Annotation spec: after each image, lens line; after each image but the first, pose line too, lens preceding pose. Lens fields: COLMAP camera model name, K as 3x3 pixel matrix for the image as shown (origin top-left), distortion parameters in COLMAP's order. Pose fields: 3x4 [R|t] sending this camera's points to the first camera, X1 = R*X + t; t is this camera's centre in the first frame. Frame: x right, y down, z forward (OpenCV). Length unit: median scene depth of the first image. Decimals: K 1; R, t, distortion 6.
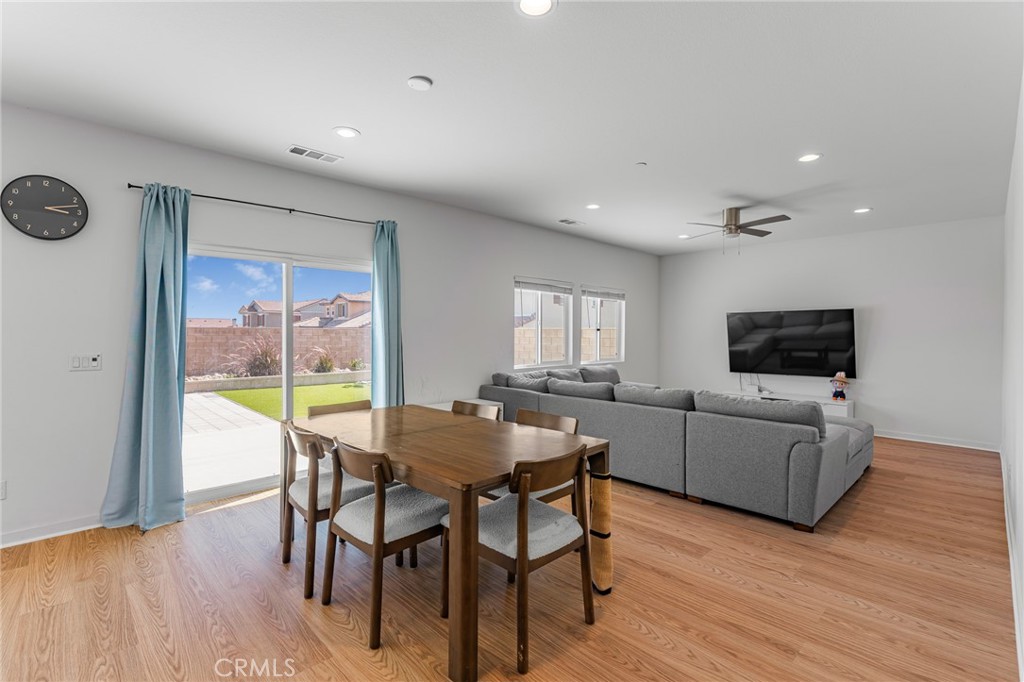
lens RADIAL K [[461.0, 0, 514.3], [0, 461.0, 333.9], [0, 0, 1]] dist [-0.002276, 0.001021]
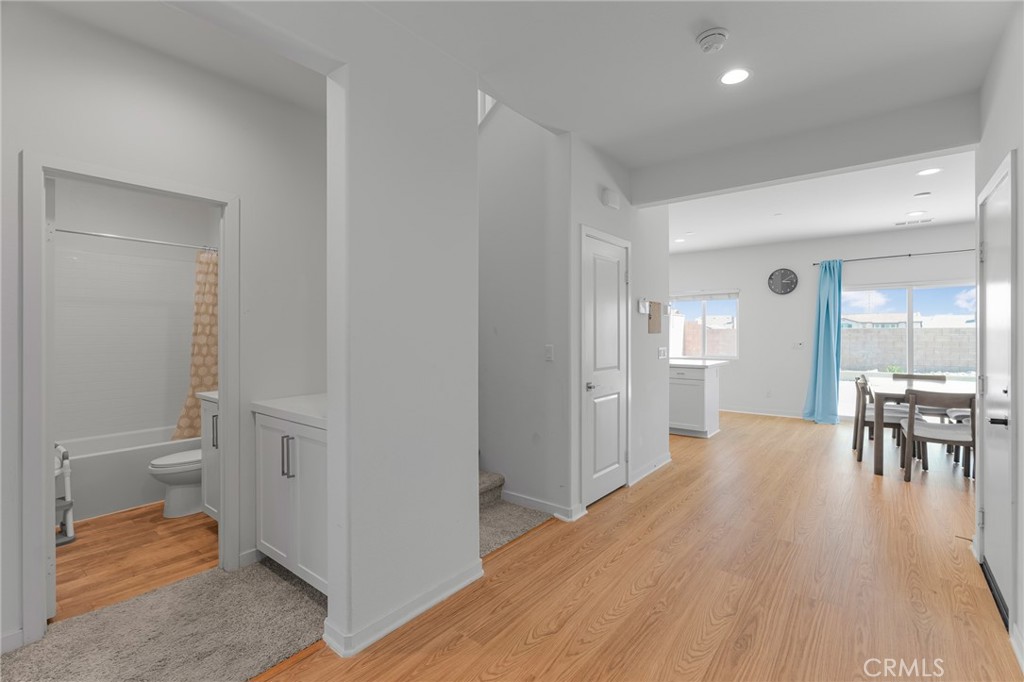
lens RADIAL K [[461.0, 0, 514.3], [0, 461.0, 333.9], [0, 0, 1]] dist [-0.002276, 0.001021]
pose [[0.135492, 0.000975, -0.990778, 1.094797], [-0.003097, 0.999995, 0.000561, 0.008467], [0.990774, 0.002992, 0.135494, -0.674827]]
